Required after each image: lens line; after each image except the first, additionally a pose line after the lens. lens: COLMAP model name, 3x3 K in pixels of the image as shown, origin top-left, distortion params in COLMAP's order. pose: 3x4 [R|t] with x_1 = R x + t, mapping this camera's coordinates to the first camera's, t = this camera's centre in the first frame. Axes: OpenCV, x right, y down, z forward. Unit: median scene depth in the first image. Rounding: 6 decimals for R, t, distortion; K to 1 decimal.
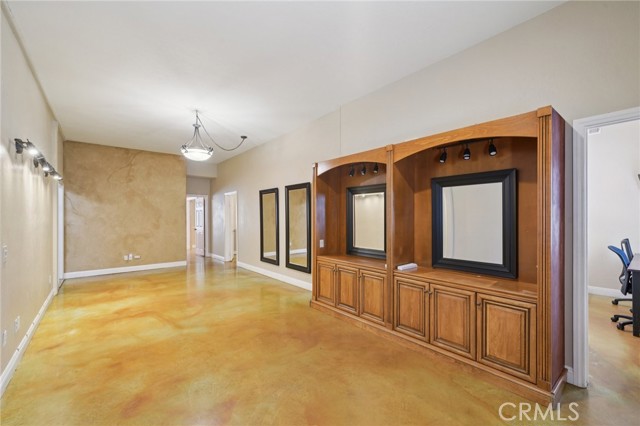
lens RADIAL K [[279.9, 0, 321.4], [0, 279.9, 215.4], [0, 0, 1]] dist [0.011515, 0.000951]
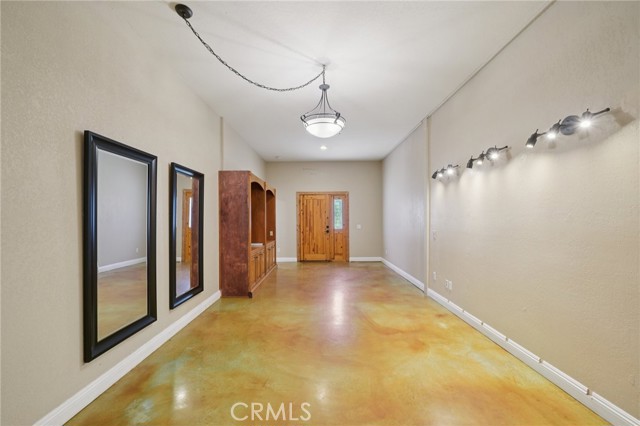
lens RADIAL K [[279.9, 0, 319.9], [0, 279.9, 216.6], [0, 0, 1]] dist [0.011515, 0.000951]
pose [[-0.785019, 0.011132, 0.619372, -1.021926], [0.005559, 0.999925, -0.010926, 0.015509], [-0.619447, -0.005134, -0.785021, 1.835144]]
